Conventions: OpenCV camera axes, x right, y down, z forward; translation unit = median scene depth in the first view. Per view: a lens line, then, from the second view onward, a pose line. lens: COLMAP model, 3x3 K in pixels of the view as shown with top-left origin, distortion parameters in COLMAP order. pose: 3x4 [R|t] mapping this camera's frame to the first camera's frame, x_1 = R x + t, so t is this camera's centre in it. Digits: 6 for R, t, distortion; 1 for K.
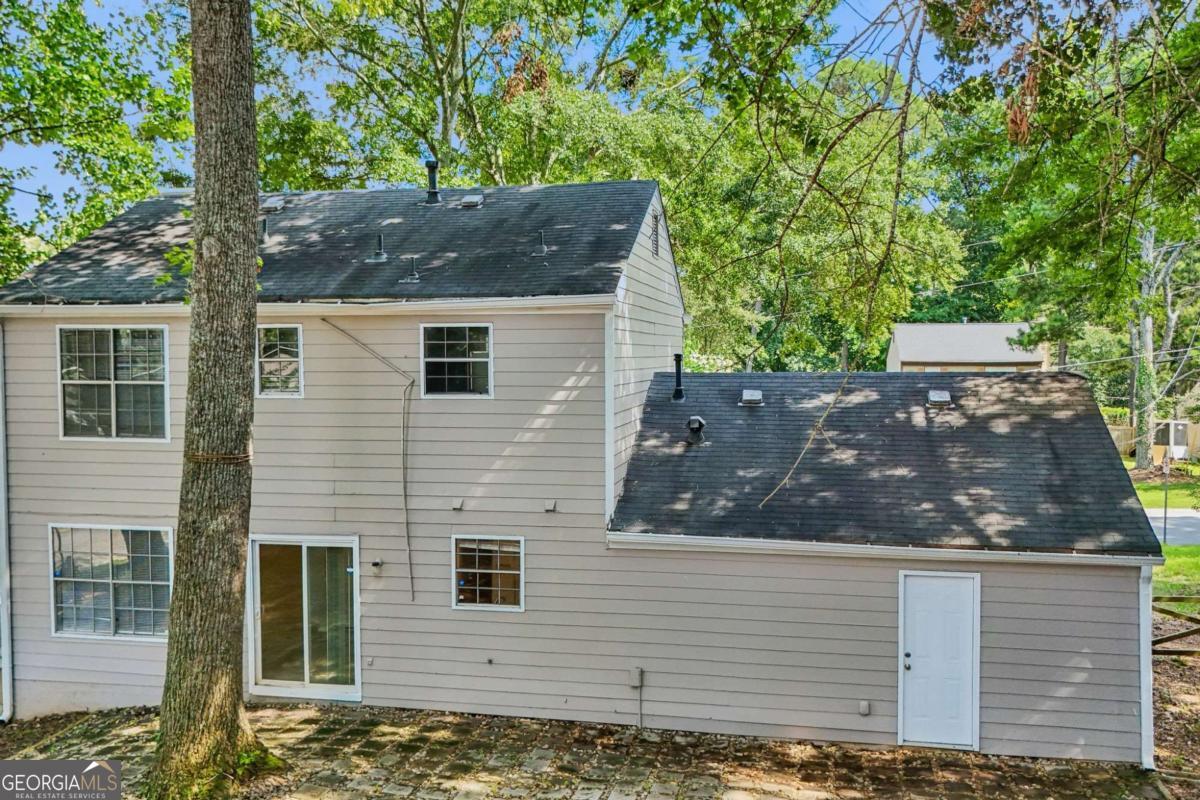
lens RADIAL K [[1054.1, 0, 600.0], [0, 1054.1, 400.0], [0, 0, 1]] dist [0.080968, -0.111887]
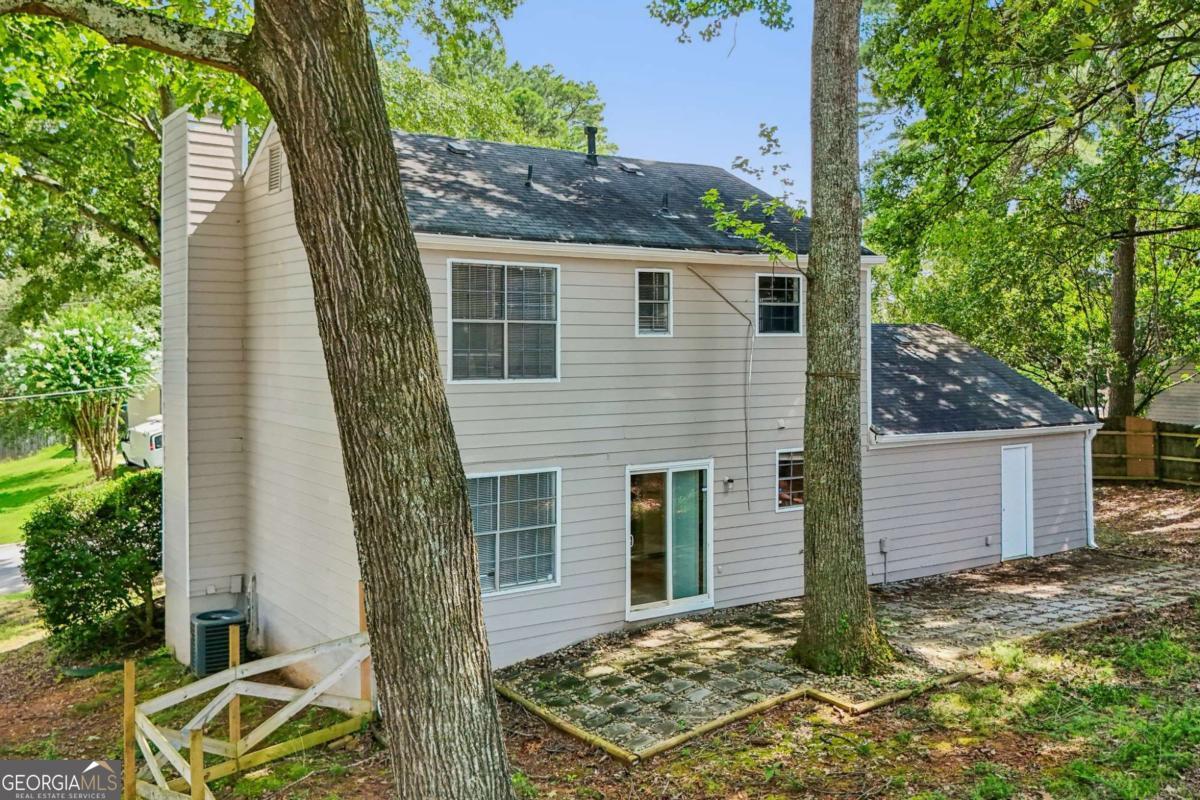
lens RADIAL K [[1050.6, 0, 597.0], [0, 1050.6, 337.3], [0, 0, 1]] dist [0.097187, -0.113545]
pose [[0.708148, 0.003061, 0.706057, -1.162411], [0.029606, 0.998982, -0.034026, 0.035627], [-0.705443, 0.044999, 0.707337, 0.300904]]
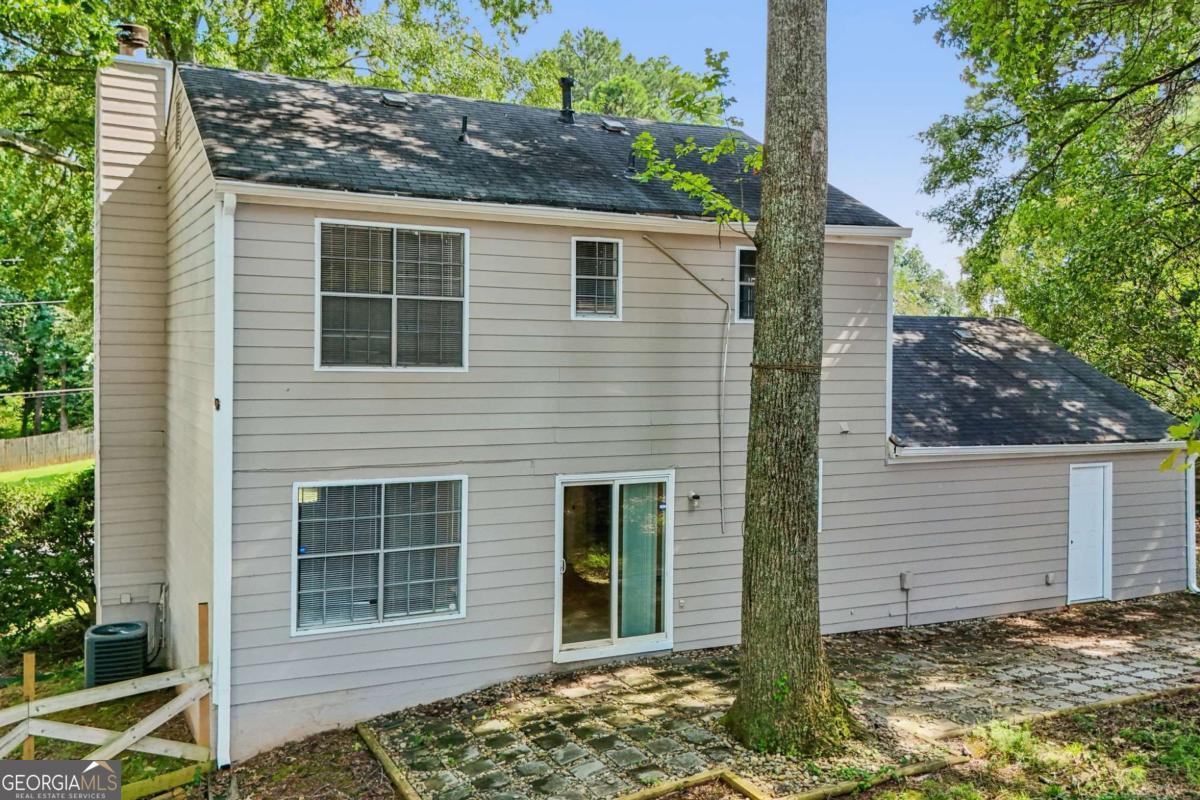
lens RADIAL K [[1057.5, 0, 596.3], [0, 1057.5, 354.5], [0, 0, 1]] dist [0.056281, -0.021926]
pose [[0.795257, 0.006001, 0.606242, -0.887738], [0.011129, 0.999638, -0.024493, 0.051726], [-0.606170, 0.026226, 0.794903, 0.314034]]
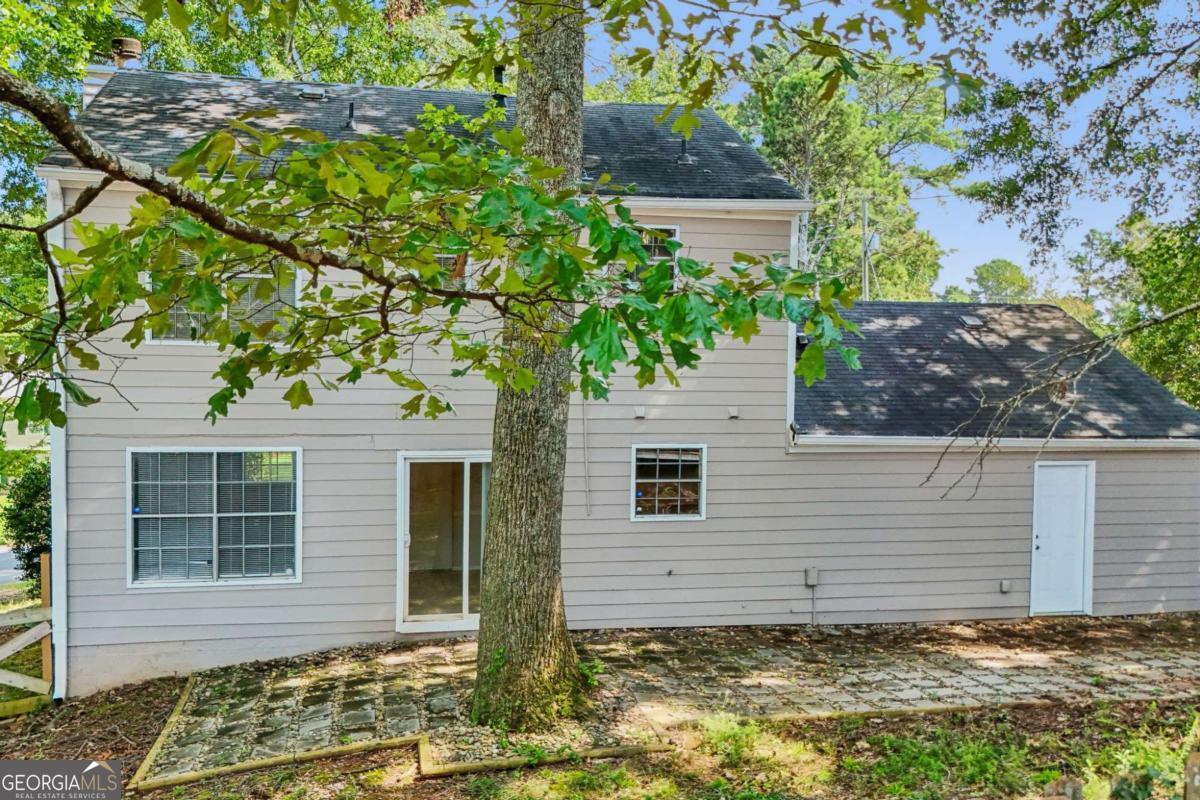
lens RADIAL K [[1045.9, 0, 595.7], [0, 1045.9, 390.9], [0, 0, 1]] dist [0.090736, -0.105927]
pose [[0.919806, -0.000209, 0.392375, -0.561241], [-0.000235, 0.999999, 0.001084, 0.079819], [-0.392375, -0.001089, 0.919805, 0.140247]]
